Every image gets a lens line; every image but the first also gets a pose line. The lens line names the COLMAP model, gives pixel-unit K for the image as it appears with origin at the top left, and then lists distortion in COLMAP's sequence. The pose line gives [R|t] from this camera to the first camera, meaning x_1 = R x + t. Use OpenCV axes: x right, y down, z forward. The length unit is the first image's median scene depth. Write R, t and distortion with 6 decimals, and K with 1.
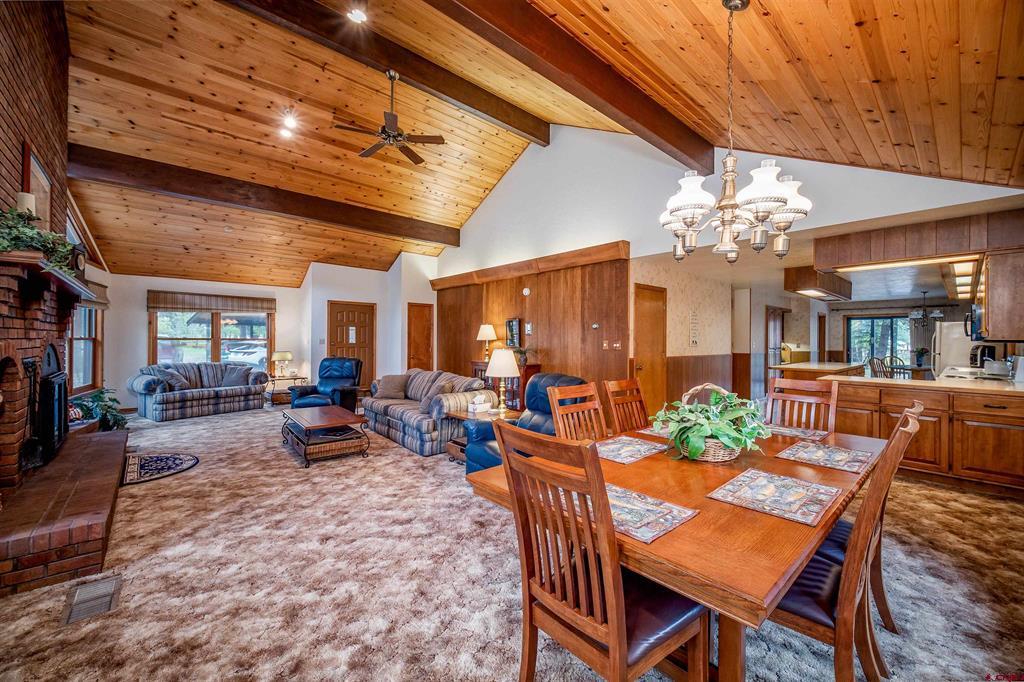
lens RADIAL K [[422.6, 0, 474.1], [0, 422.6, 338.7], [0, 0, 1]] dist [-0.007931, 0.000270]
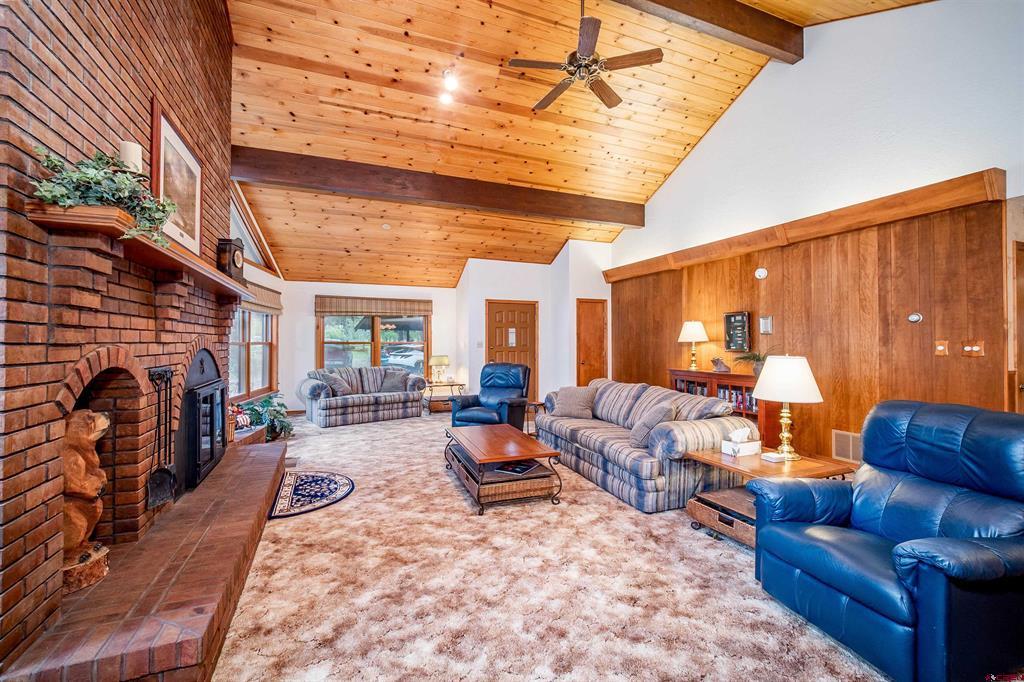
lens RADIAL K [[414.4, 0, 508.0], [0, 414.4, 338.5], [0, 0, 1]] dist [-0.001748, -0.000395]
pose [[0.969594, -0.008612, -0.244570, -0.128432], [0.006768, 0.999942, -0.008377, 0.001505], [0.244628, 0.006467, 0.969596, 0.230271]]
